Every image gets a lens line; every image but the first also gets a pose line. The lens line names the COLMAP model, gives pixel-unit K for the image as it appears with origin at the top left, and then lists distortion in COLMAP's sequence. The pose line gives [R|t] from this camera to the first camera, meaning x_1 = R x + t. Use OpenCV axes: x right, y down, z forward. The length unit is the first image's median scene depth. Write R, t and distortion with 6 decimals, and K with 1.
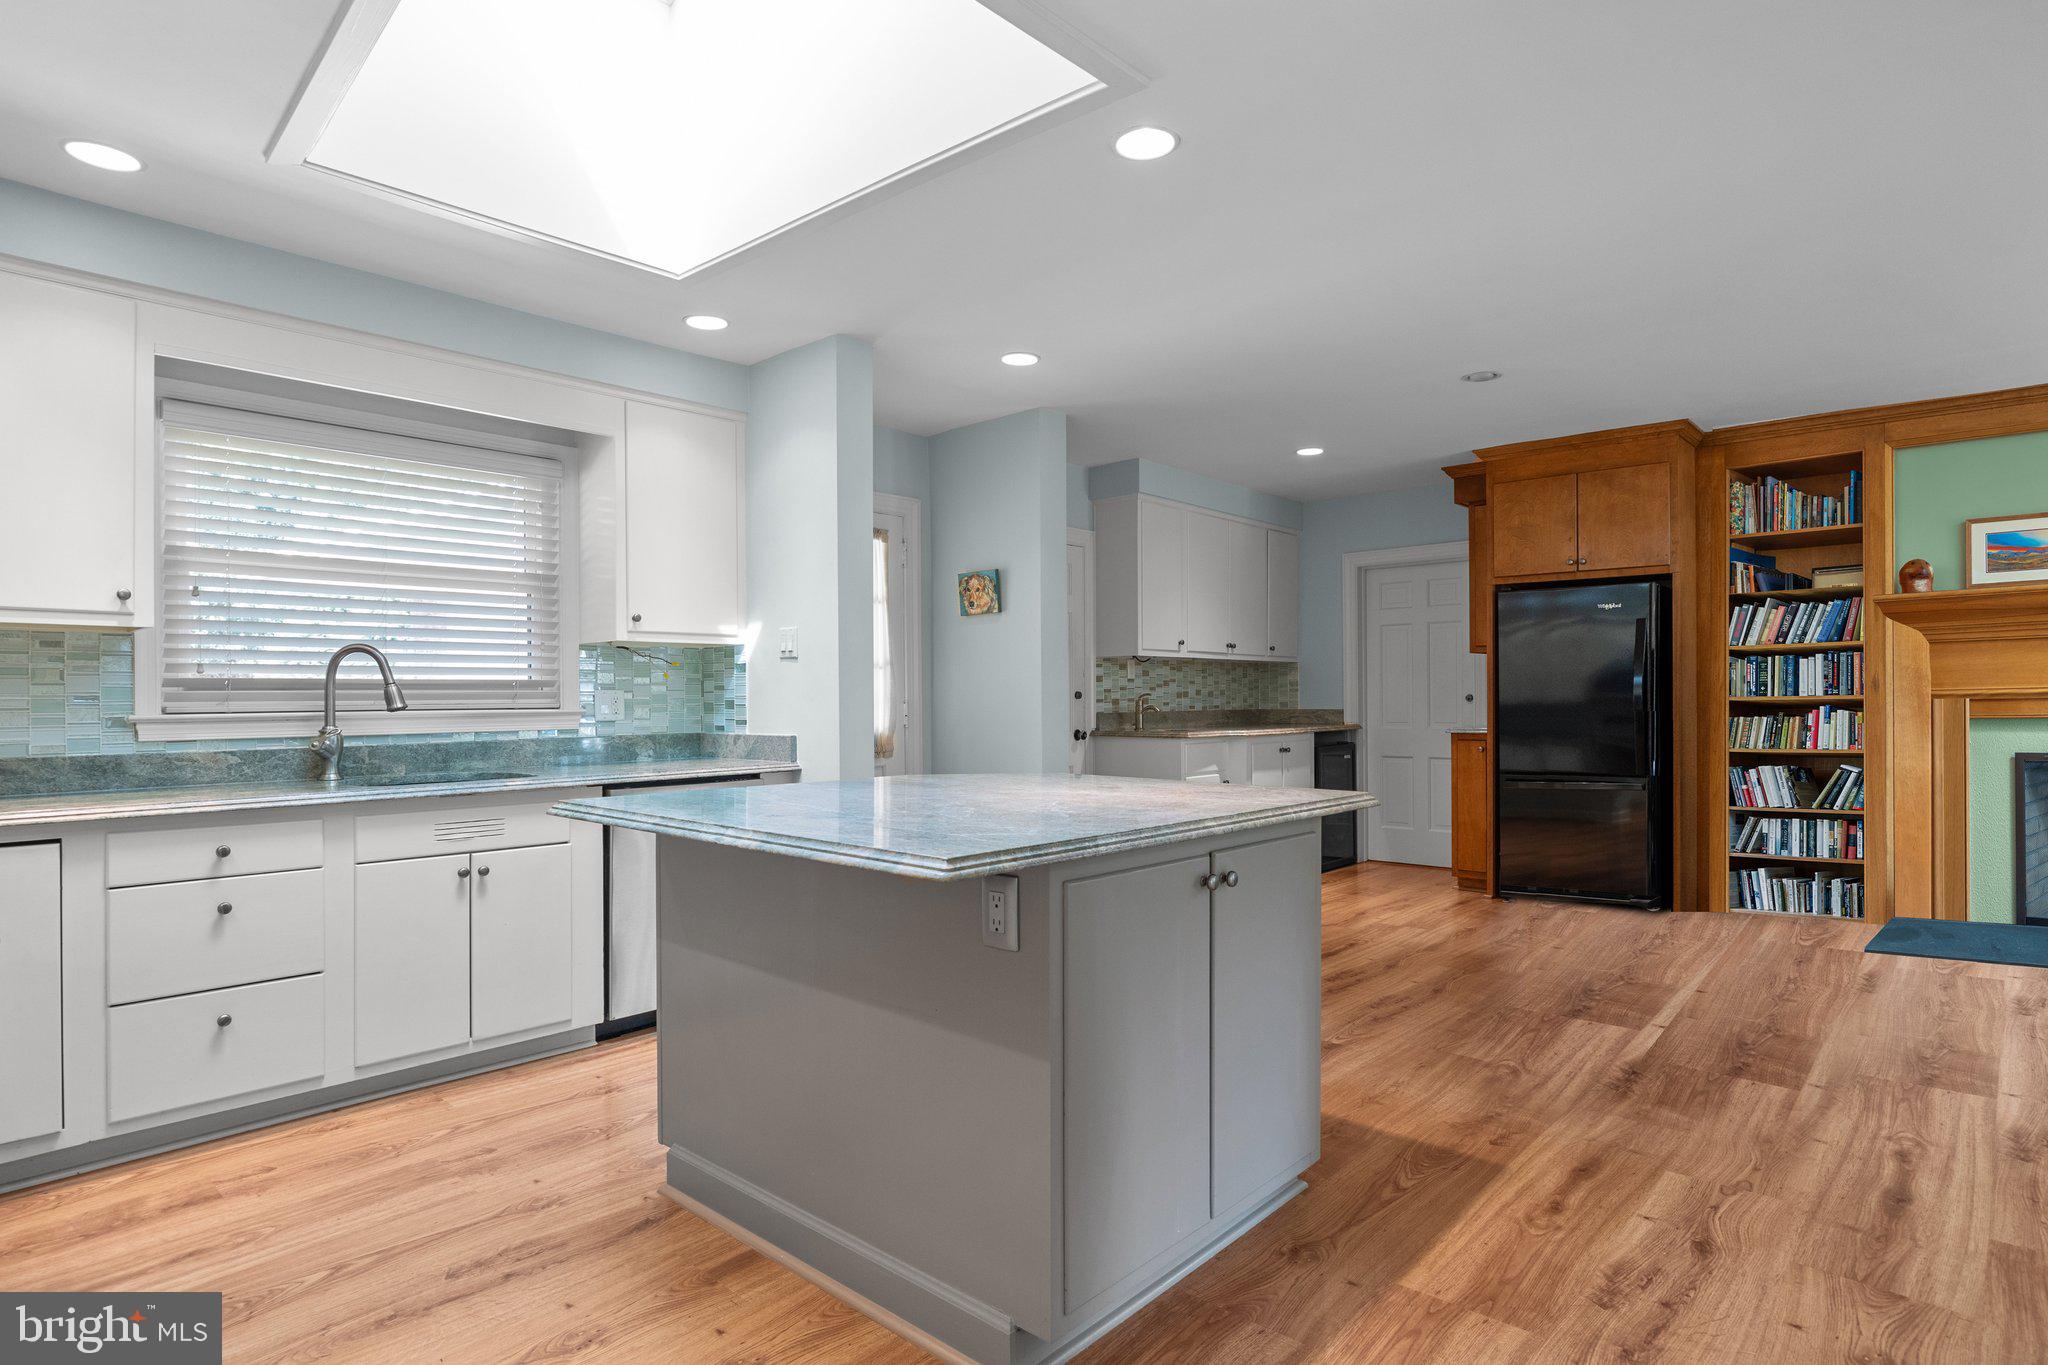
lens RADIAL K [[1086.1, 0, 1023.9], [0, 1086.1, 698.4], [0, 0, 1]] dist [0.000183, -0.000266]
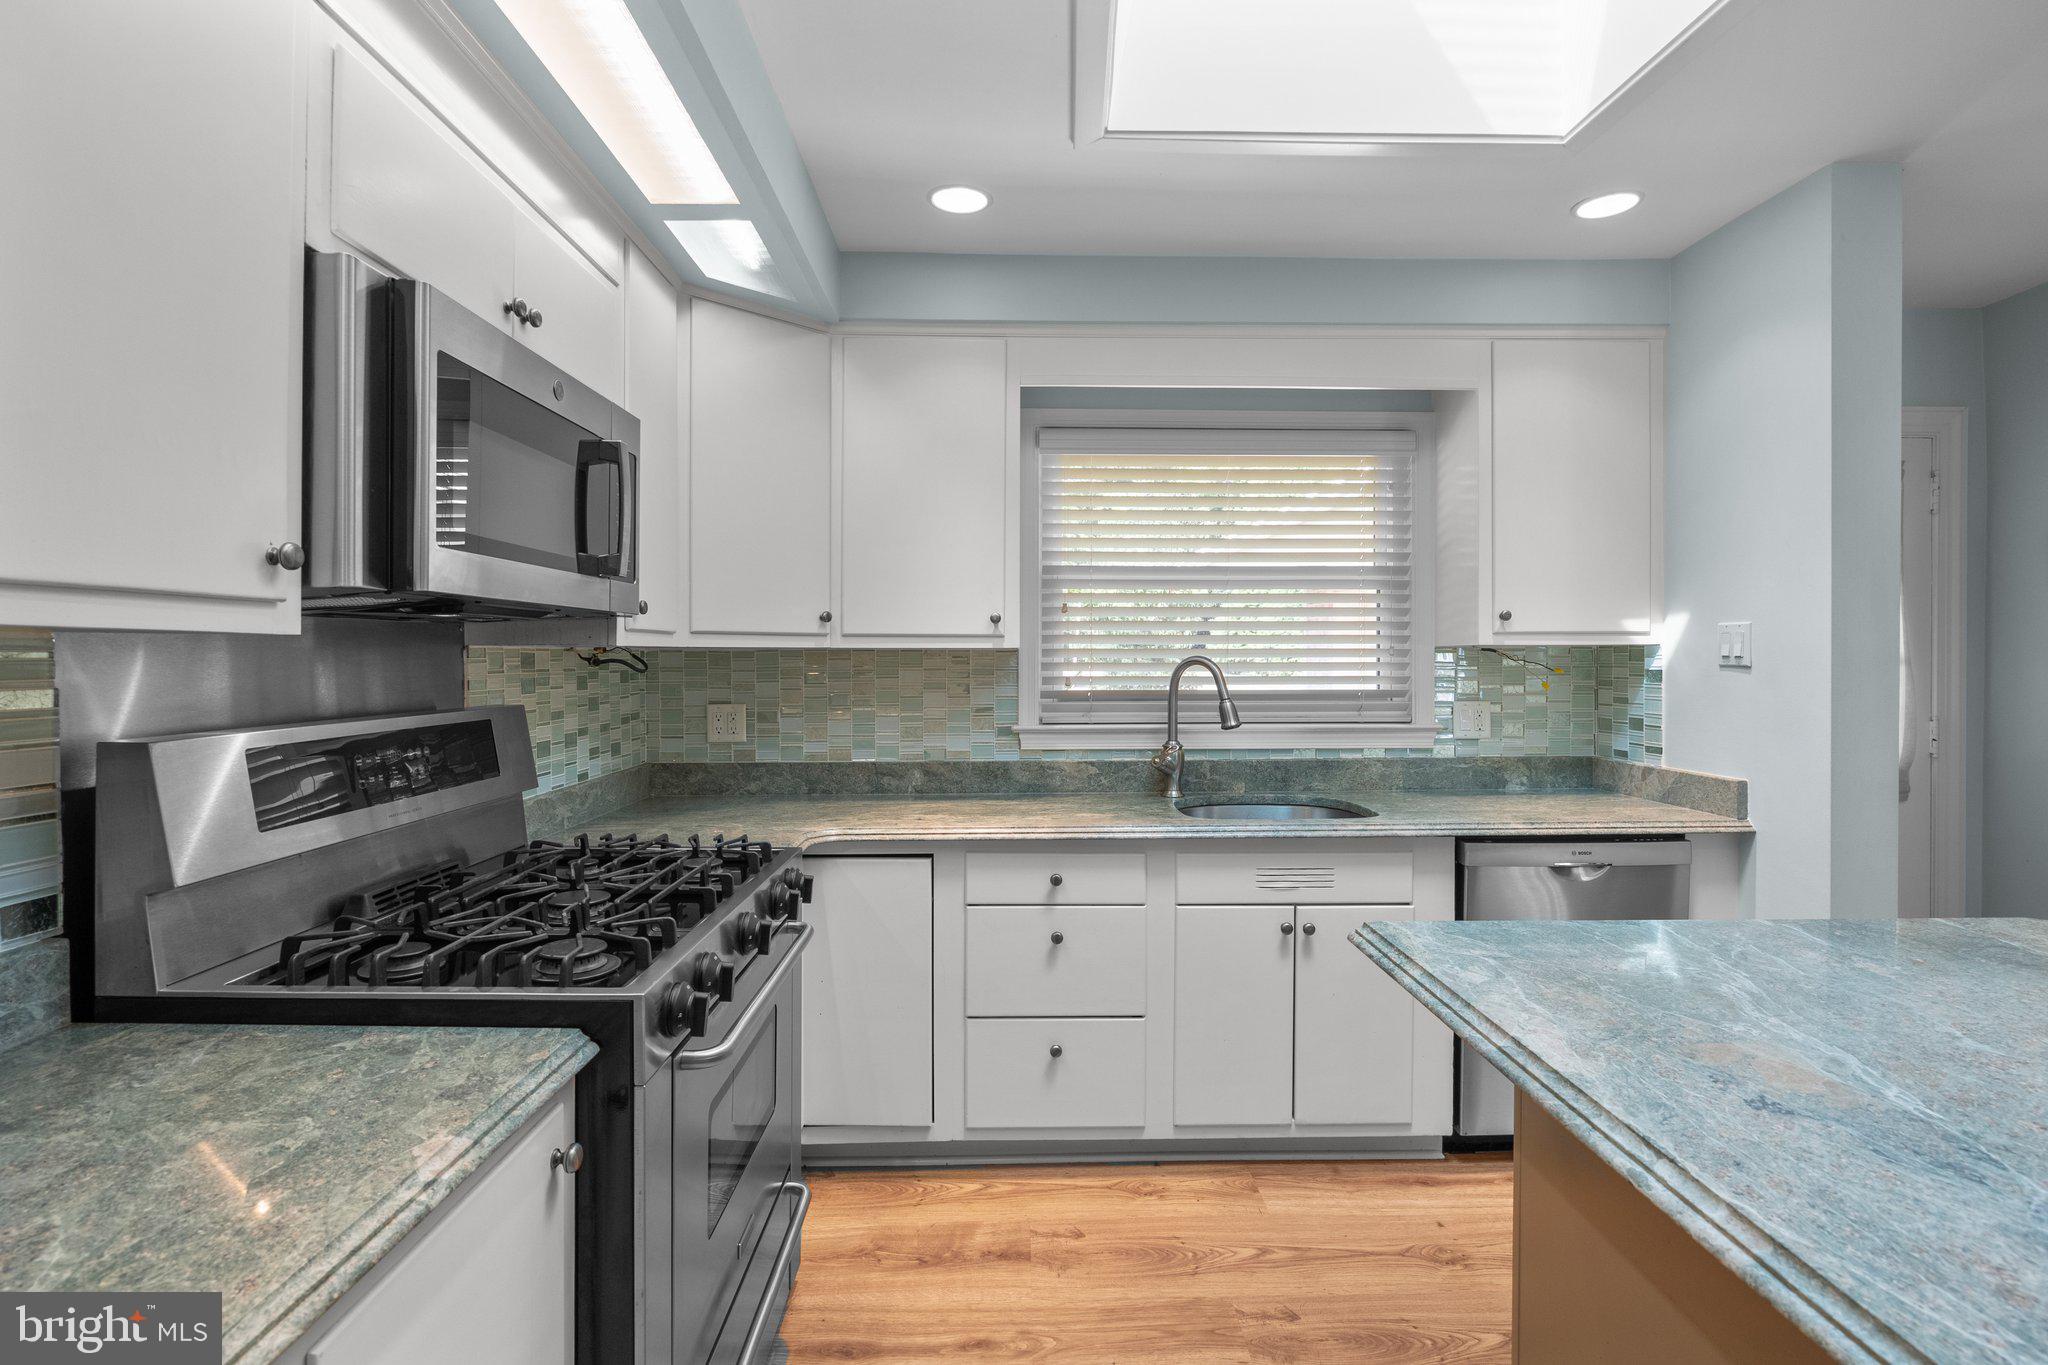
lens RADIAL K [[993.8, 0, 1021.5], [0, 993.8, 663.6], [0, 0, 1]] dist [-0.014271, -0.000214]
pose [[0.688167, 0.011080, -0.725467, -0.089083], [-0.005794, 0.999935, 0.009776, -0.050817], [0.725529, -0.002524, 0.688187, 0.290865]]
